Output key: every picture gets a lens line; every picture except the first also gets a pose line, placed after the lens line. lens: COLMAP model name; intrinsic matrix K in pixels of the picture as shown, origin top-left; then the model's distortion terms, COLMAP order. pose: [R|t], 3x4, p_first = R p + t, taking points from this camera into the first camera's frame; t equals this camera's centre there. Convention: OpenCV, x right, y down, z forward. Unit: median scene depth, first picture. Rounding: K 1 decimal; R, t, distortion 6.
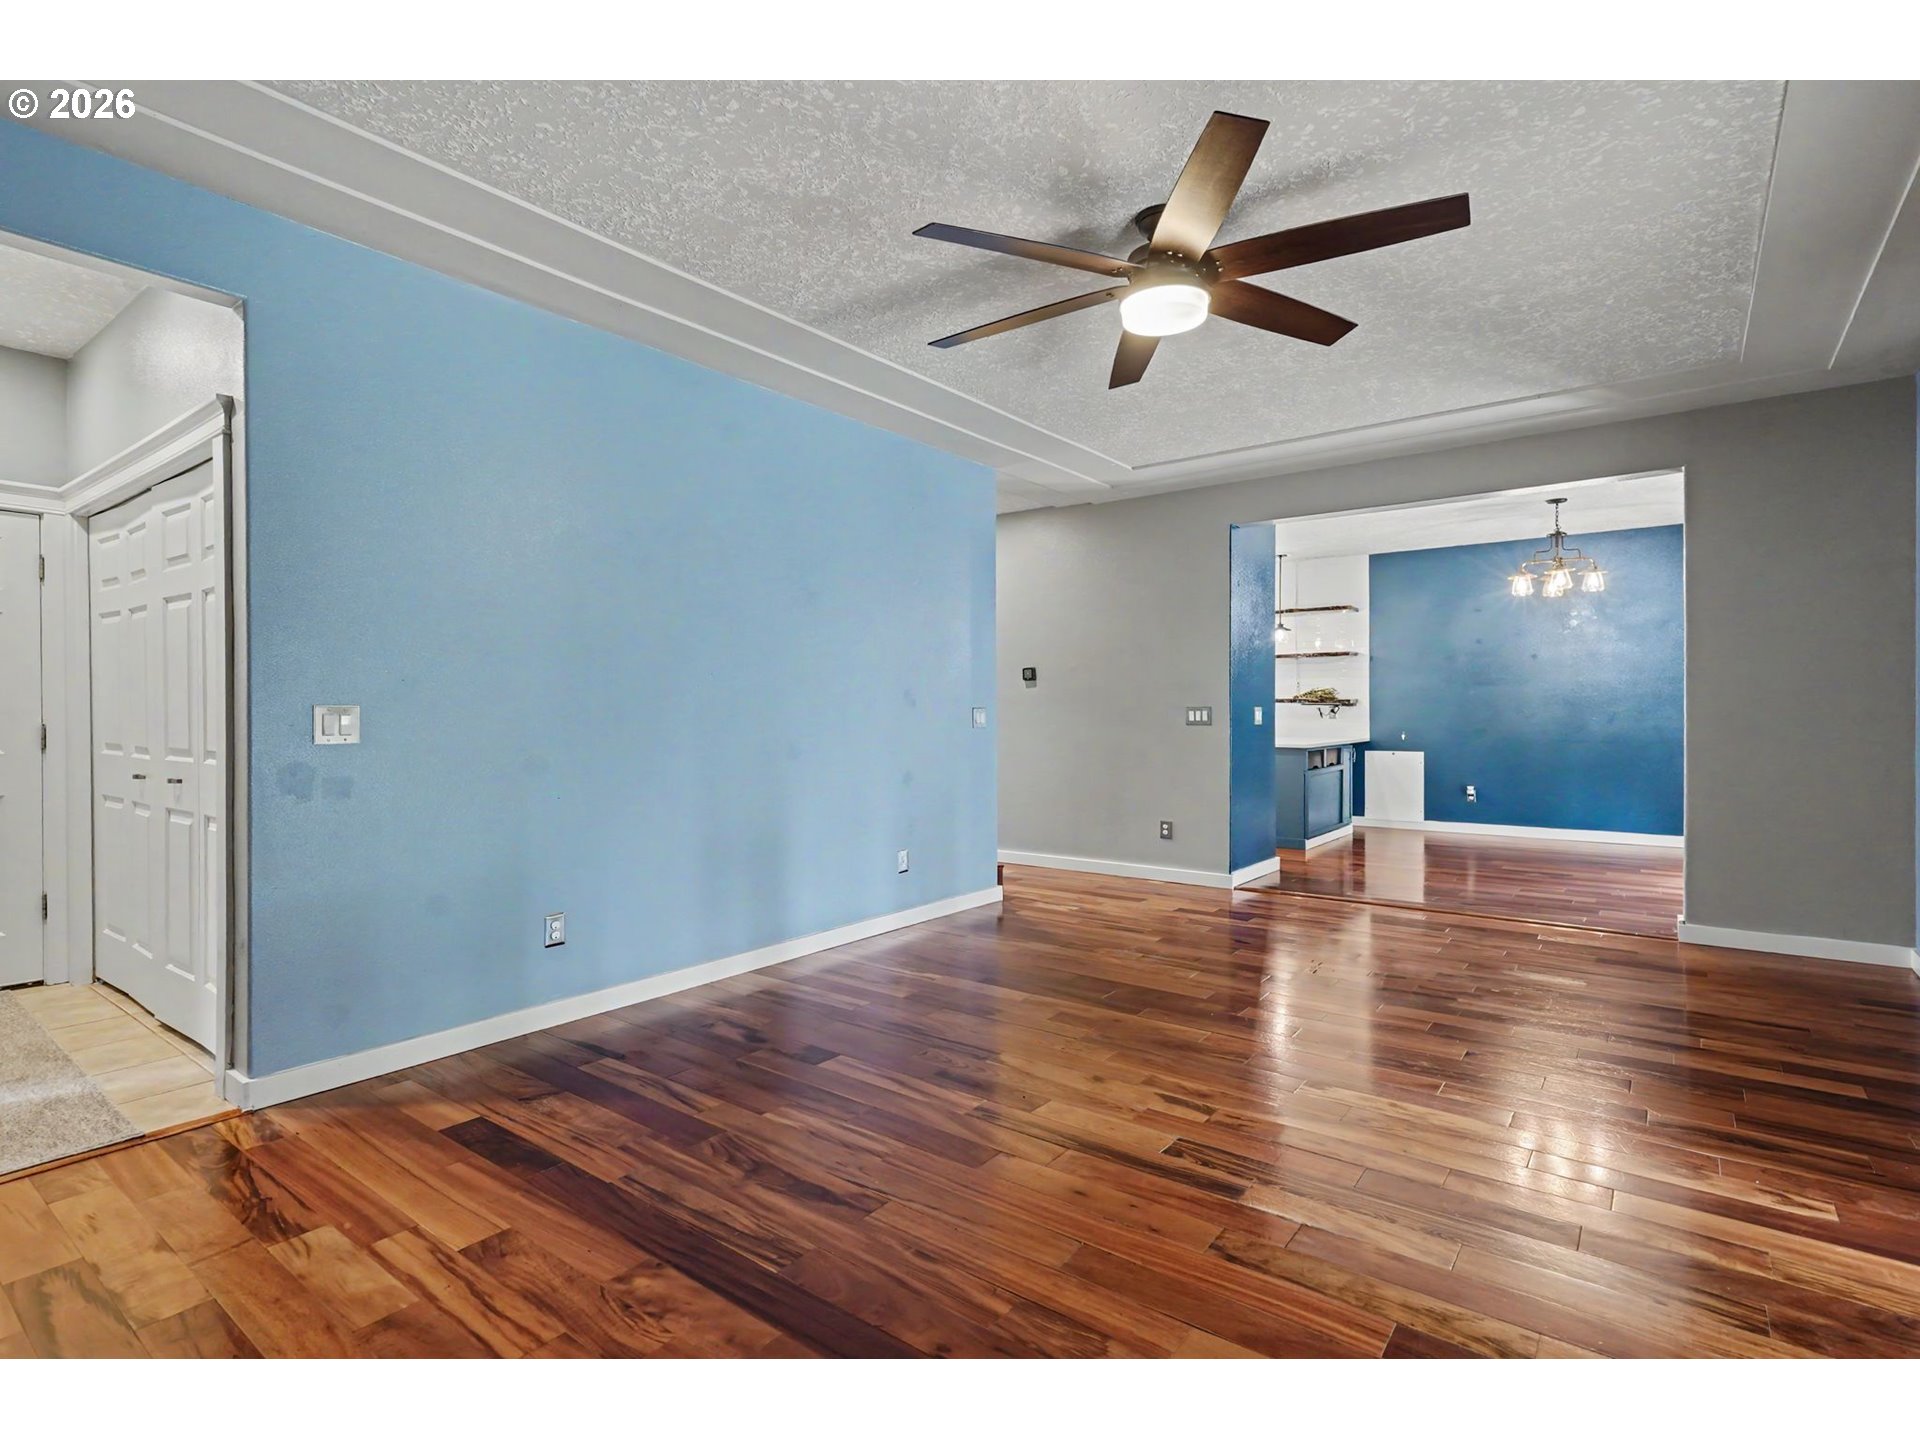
lens RADIAL K [[905.4, 0, 961.2], [0, 905.4, 724.1], [0, 0, 1]] dist [0.006513, 0.000444]
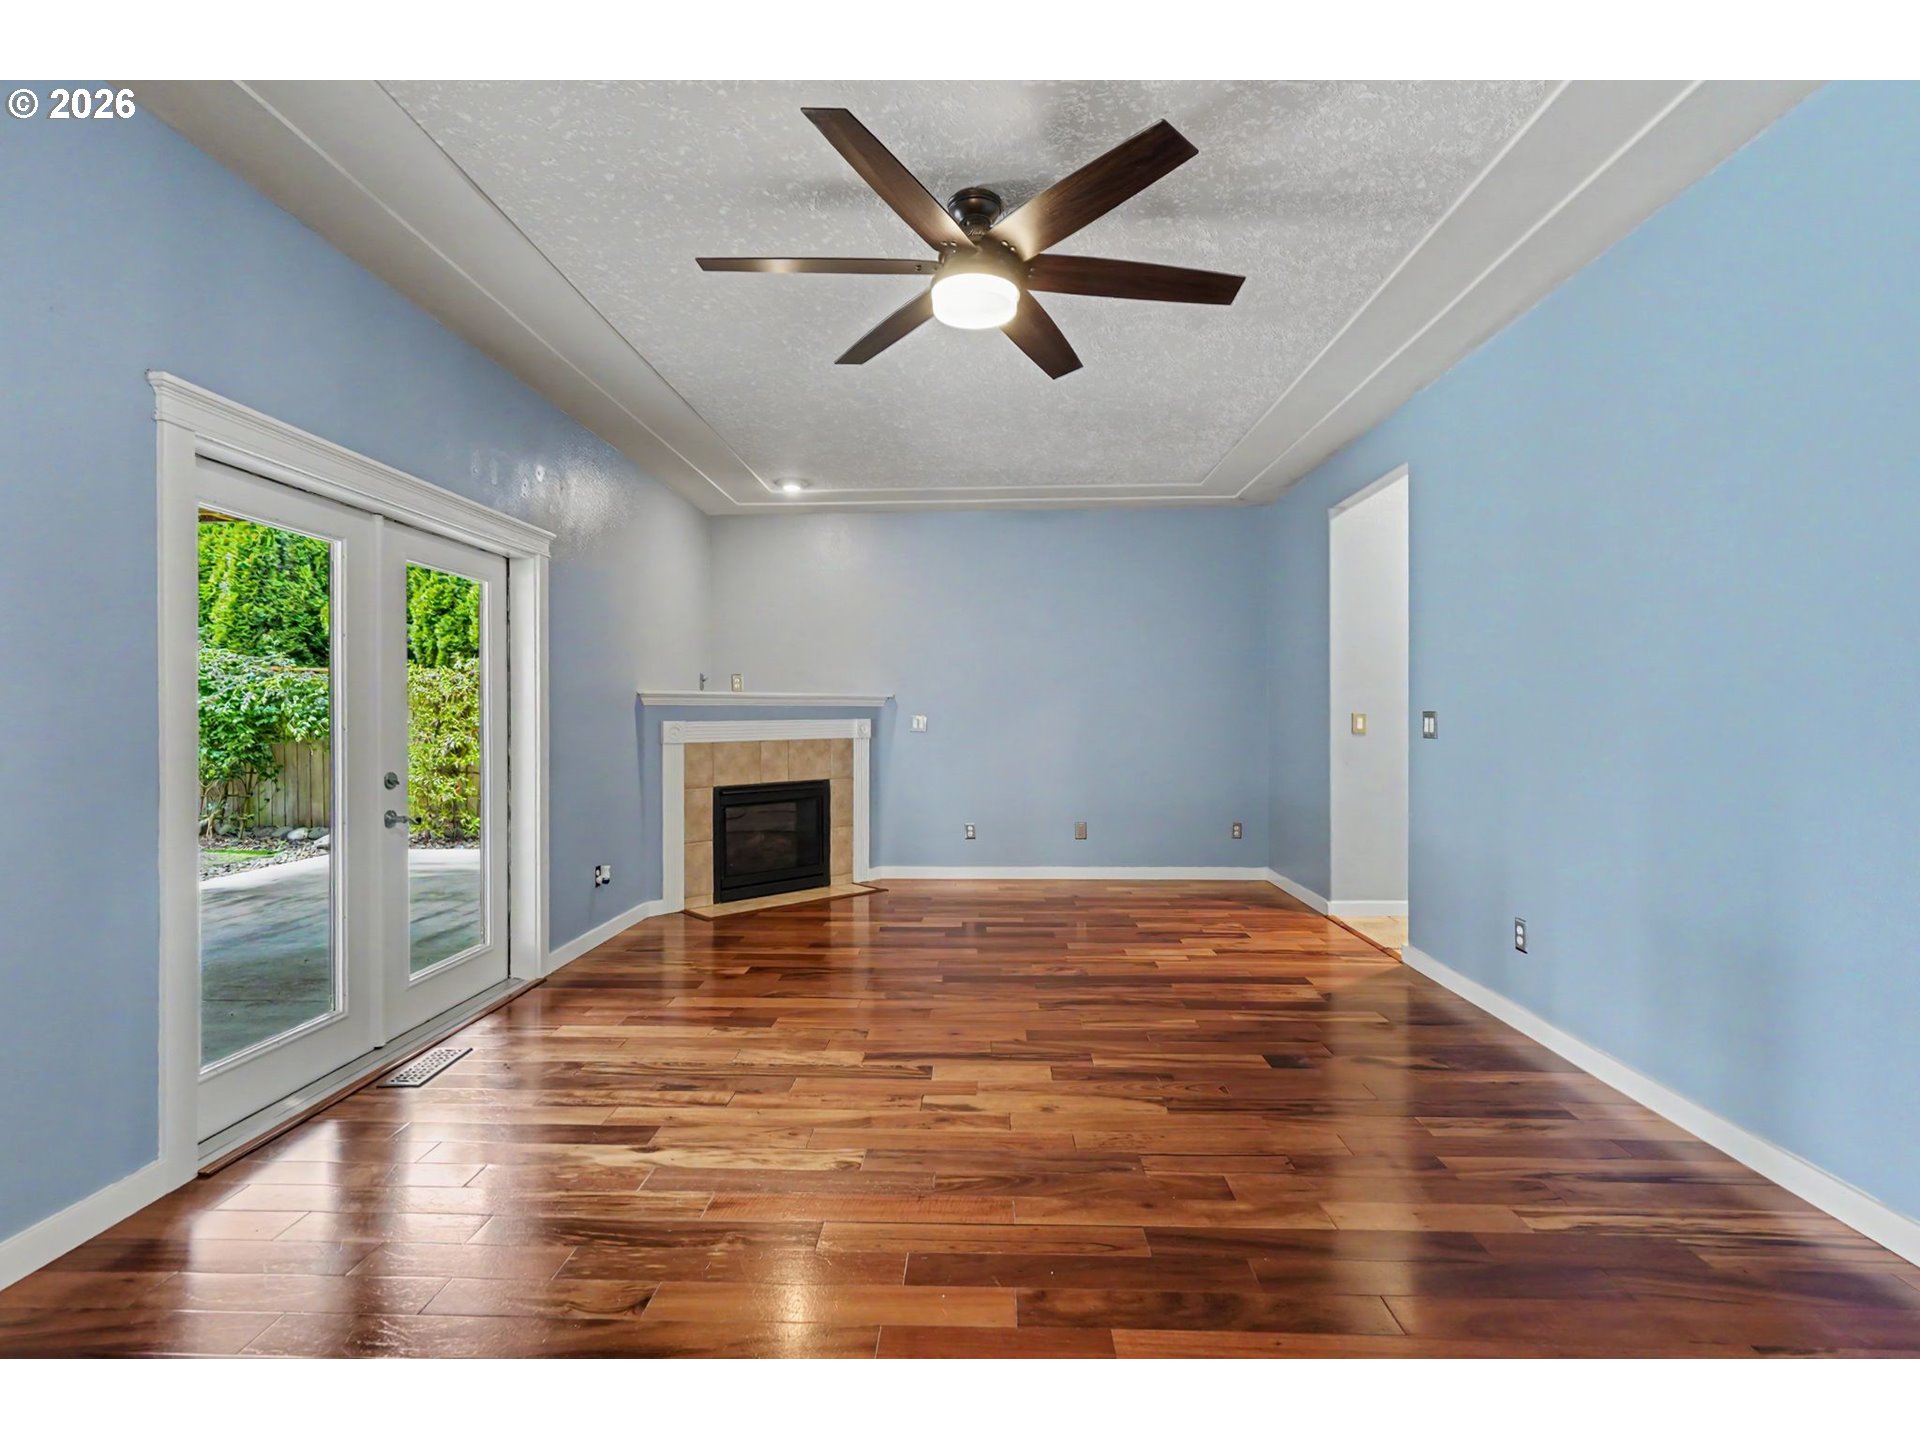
lens RADIAL K [[905.4, 0, 961.2], [0, 905.4, 724.1], [0, 0, 1]] dist [0.006513, 0.000444]
pose [[-0.809505, 0.007145, -0.587069, 0.843028], [-0.002546, 0.999874, 0.015681, -0.038760], [0.587107, 0.014188, -0.809385, 1.834378]]
